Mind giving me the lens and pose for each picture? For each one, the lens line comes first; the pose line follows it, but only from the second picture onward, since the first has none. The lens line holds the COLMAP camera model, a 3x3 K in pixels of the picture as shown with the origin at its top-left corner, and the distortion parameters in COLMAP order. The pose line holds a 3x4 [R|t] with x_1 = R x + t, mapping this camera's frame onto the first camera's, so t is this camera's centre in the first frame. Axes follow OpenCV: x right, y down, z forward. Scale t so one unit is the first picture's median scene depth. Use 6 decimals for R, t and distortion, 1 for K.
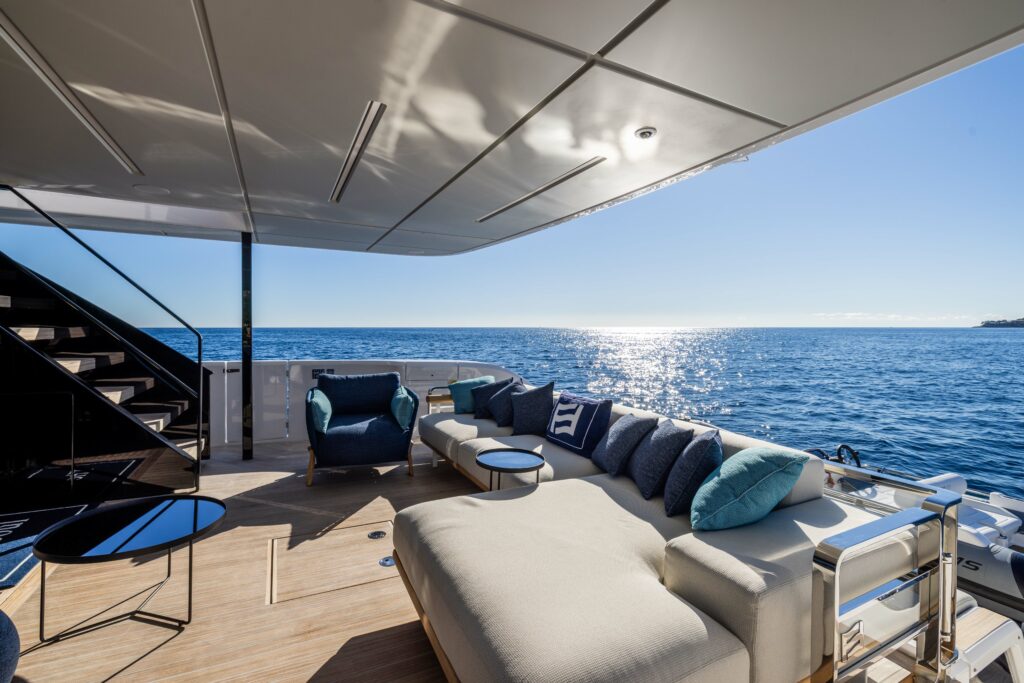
lens RADIAL K [[458.2, 0, 510.2], [0, 458.2, 335.1], [0, 0, 1]] dist [-0.001059, 0.000081]
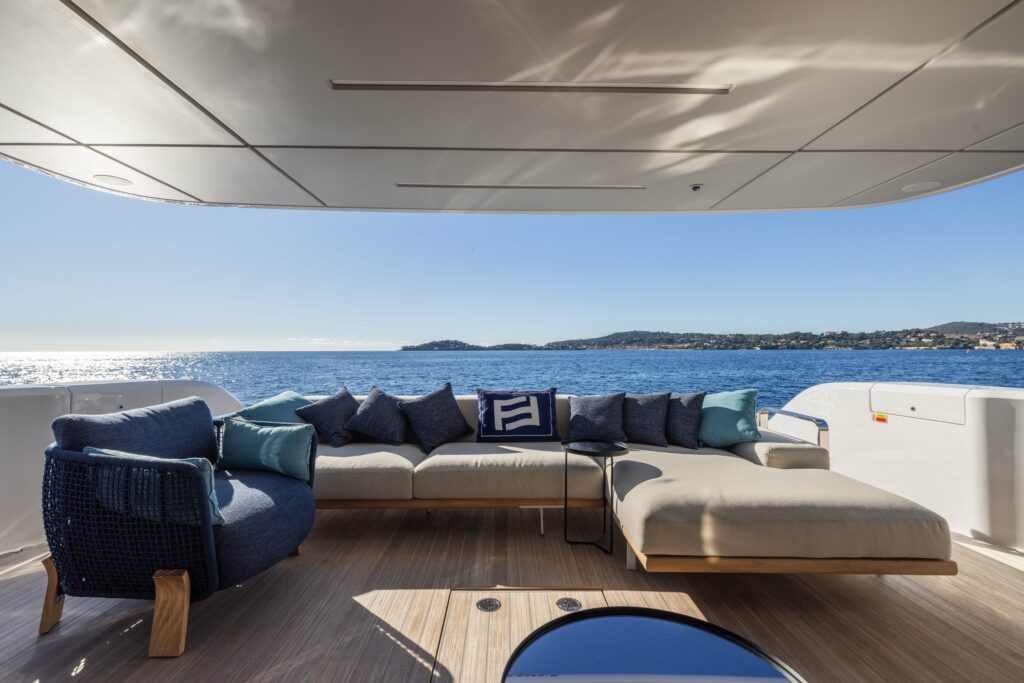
lens RADIAL K [[470.1, 0, 509.0], [0, 470.1, 356.3], [0, 0, 1]] dist [0.000164, -0.000062]
pose [[0.461425, -0.011242, 0.887108, -0.726573], [0.023107, 0.999733, 0.000650, 0.060834], [-0.886878, 0.020199, 0.461562, 0.532436]]
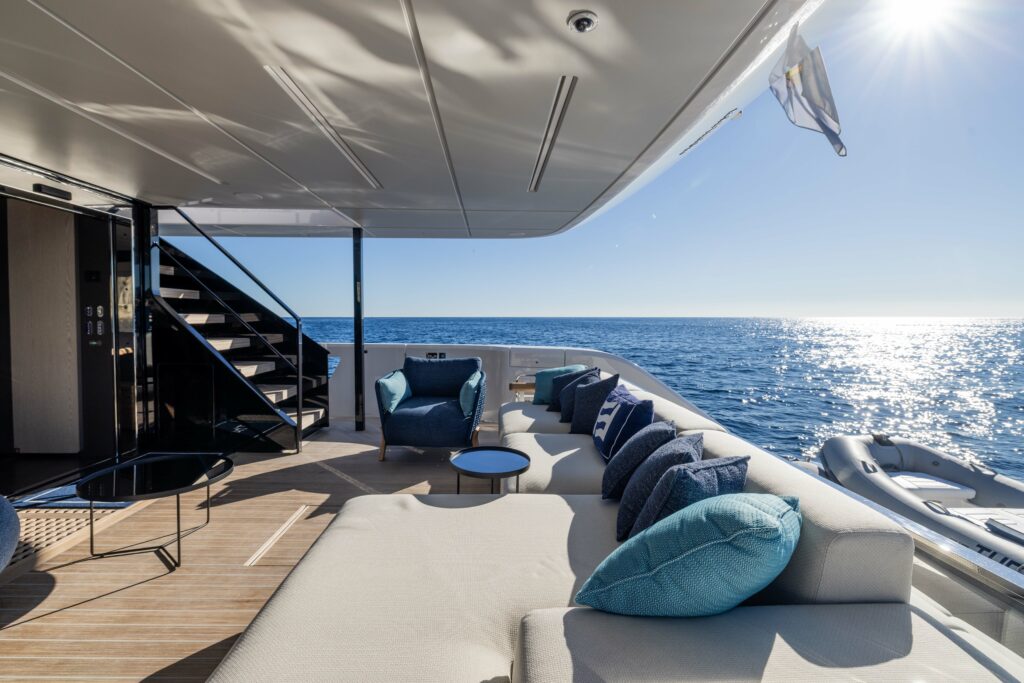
lens RADIAL K [[454.5, 0, 496.1], [0, 454.5, 340.1], [0, 0, 1]] dist [-0.001636, -0.000302]
pose [[0.904684, 0.014497, -0.425836, 0.279734], [0.000019, 0.999420, 0.034064, 0.013771], [0.426083, -0.030825, 0.904159, 0.187383]]
